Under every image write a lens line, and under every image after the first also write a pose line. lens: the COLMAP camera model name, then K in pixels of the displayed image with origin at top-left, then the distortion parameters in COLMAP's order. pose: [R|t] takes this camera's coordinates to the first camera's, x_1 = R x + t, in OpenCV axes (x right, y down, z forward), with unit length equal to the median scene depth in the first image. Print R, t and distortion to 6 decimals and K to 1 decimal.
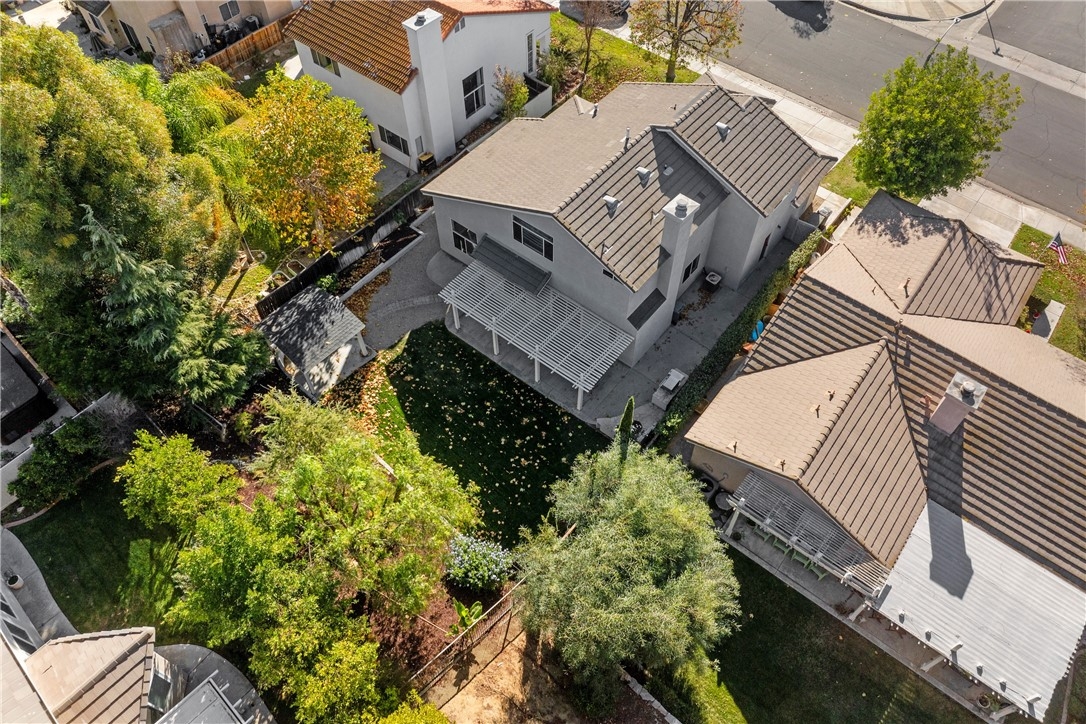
lens RADIAL K [[751.4, 0, 549.8], [0, 751.4, 362.3], [0, 0, 1]] dist [-0.050440, -0.000098]
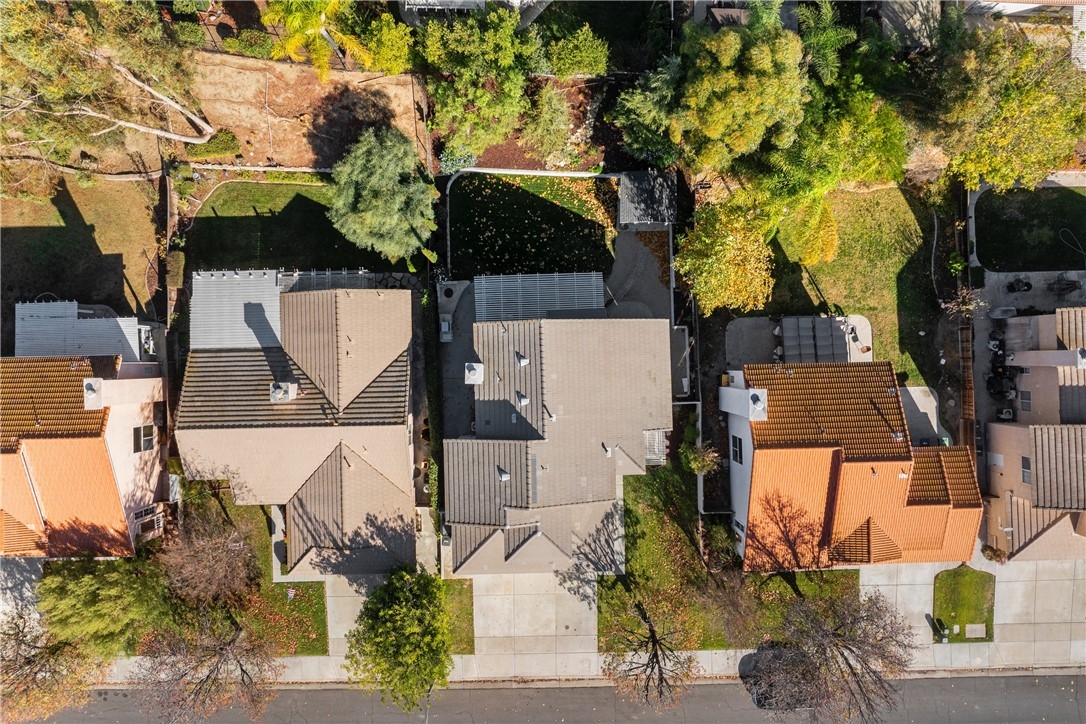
lens RADIAL K [[751.4, 0, 546.1], [0, 751.4, 358.9], [0, 0, 1]] dist [-0.050440, -0.000098]
pose [[-0.765075, 0.643934, -0.002988, 0.051513], [-0.508784, -0.601643, 0.615764, -1.150230], [0.394713, 0.472626, 0.787925, -0.122153]]
